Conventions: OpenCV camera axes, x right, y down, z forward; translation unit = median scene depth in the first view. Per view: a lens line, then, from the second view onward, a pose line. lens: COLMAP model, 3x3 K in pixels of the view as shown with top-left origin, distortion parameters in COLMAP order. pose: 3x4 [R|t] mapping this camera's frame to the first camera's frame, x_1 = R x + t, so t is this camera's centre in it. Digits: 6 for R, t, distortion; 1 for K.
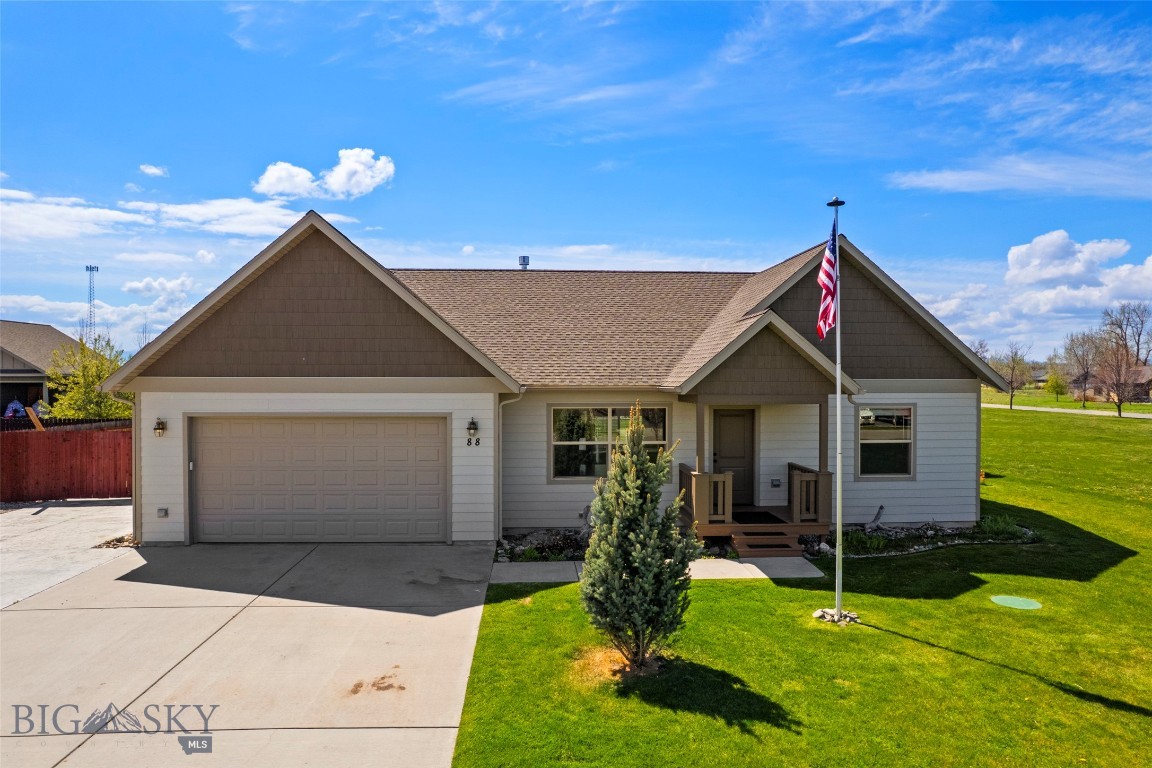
lens RADIAL K [[739.9, 0, 577.4], [0, 739.9, 381.8], [0, 0, 1]] dist [-0.074731, 0.060043]
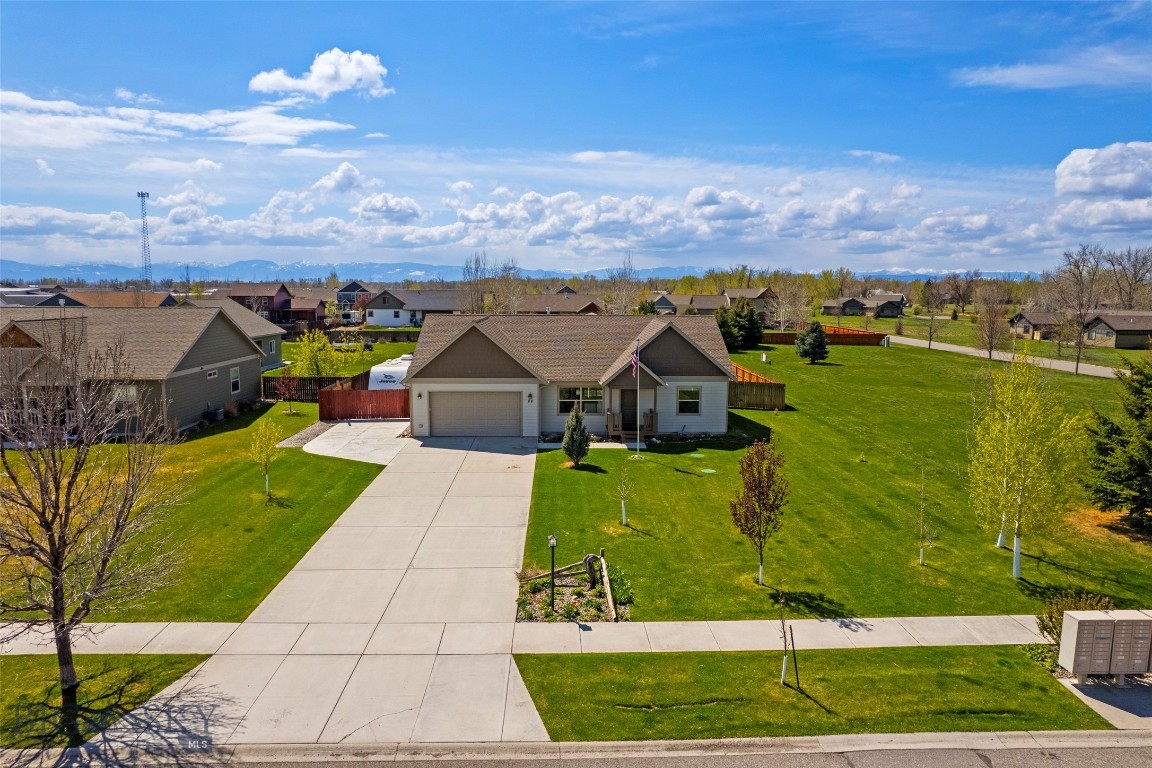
lens RADIAL K [[739.9, 0, 580.8], [0, 739.9, 390.2], [0, 0, 1]] dist [-0.074731, 0.060043]
pose [[0.999522, 0.009648, -0.029361, 0.133765], [-0.005677, 0.991172, 0.132462, -0.336403], [0.030380, -0.132232, 0.990753, -1.791613]]
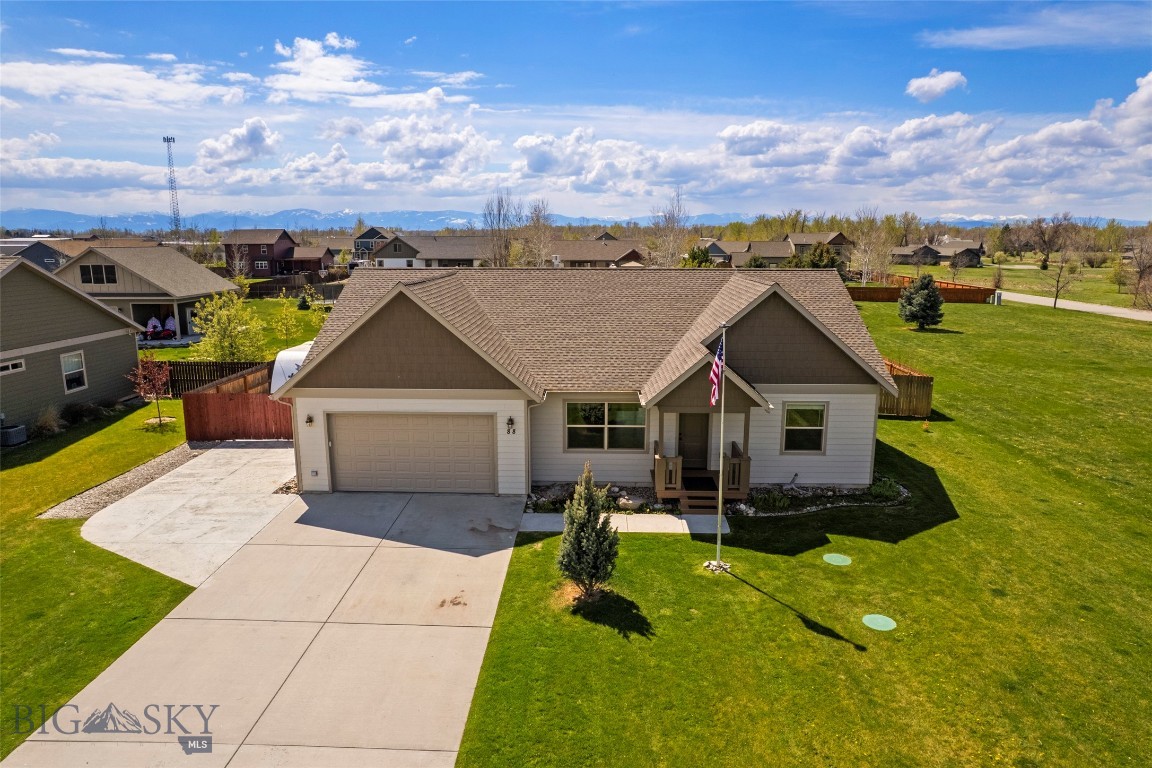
lens RADIAL K [[739.9, 0, 580.3], [0, 739.9, 386.2], [0, 0, 1]] dist [-0.074731, 0.060043]
pose [[0.996153, 0.018906, -0.085564, 0.128943], [-0.001833, 0.980731, 0.195354, -0.308617], [0.087609, -0.194445, 0.976993, -0.450924]]
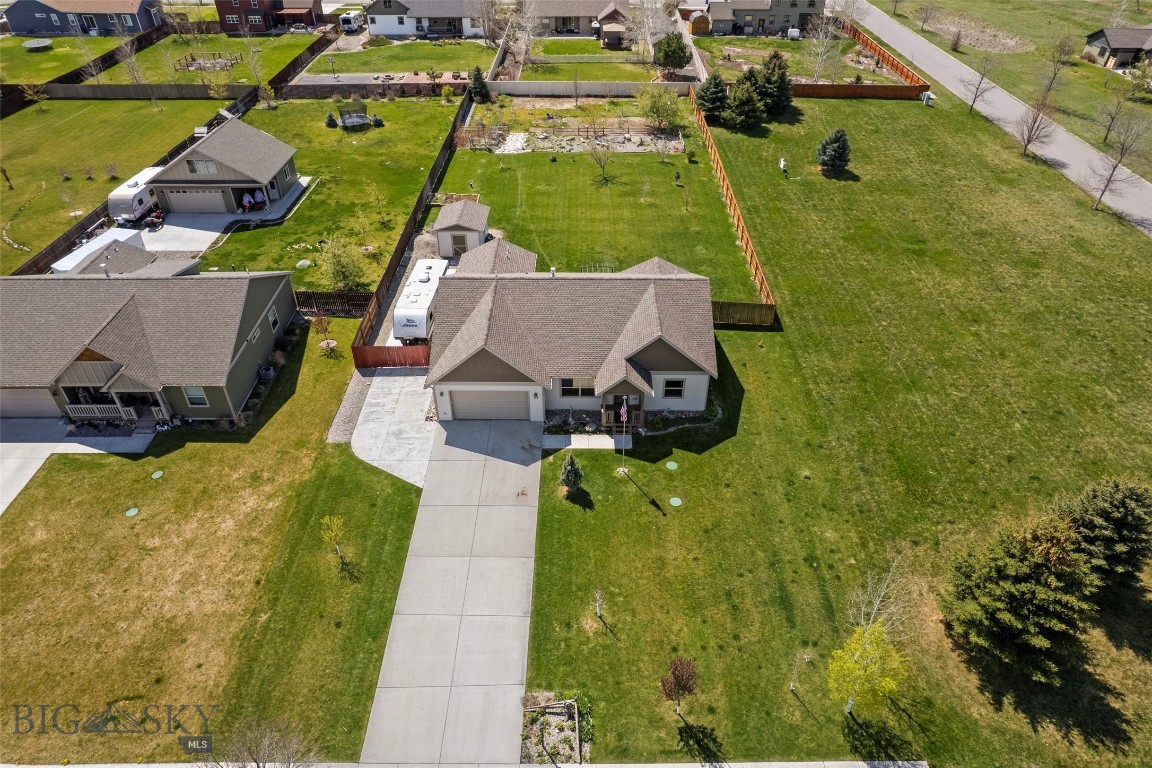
lens RADIAL K [[739.9, 0, 581.6], [0, 739.9, 387.1], [0, 0, 1]] dist [-0.074731, 0.060043]
pose [[0.997742, 0.042347, -0.052133, 0.233542], [-0.001588, 0.790845, 0.612014, -1.993099], [0.067146, -0.610549, 0.789127, -1.569833]]
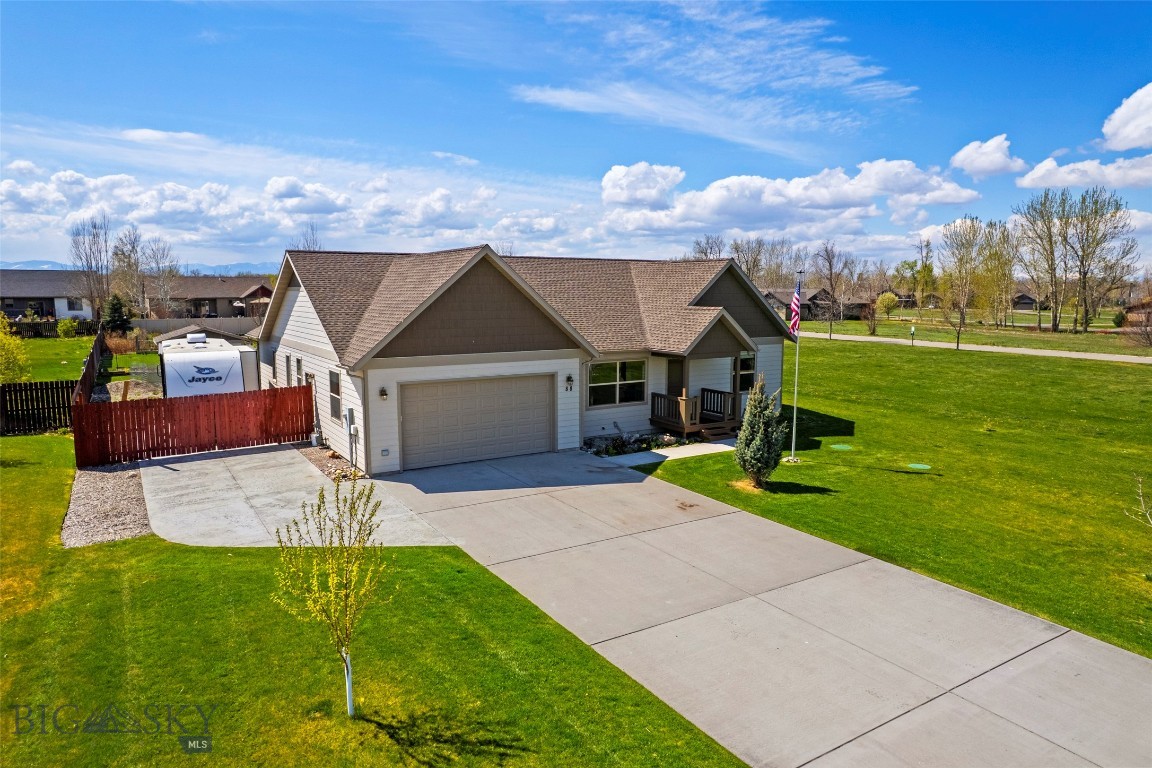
lens RADIAL K [[739.9, 0, 582.4], [0, 739.9, 391.0], [0, 0, 1]] dist [-0.074731, 0.060043]
pose [[0.871806, -0.064177, 0.485629, -0.920322], [-0.002435, 0.990801, 0.135308, -0.136128], [-0.489845, -0.119145, 0.863630, -0.430800]]
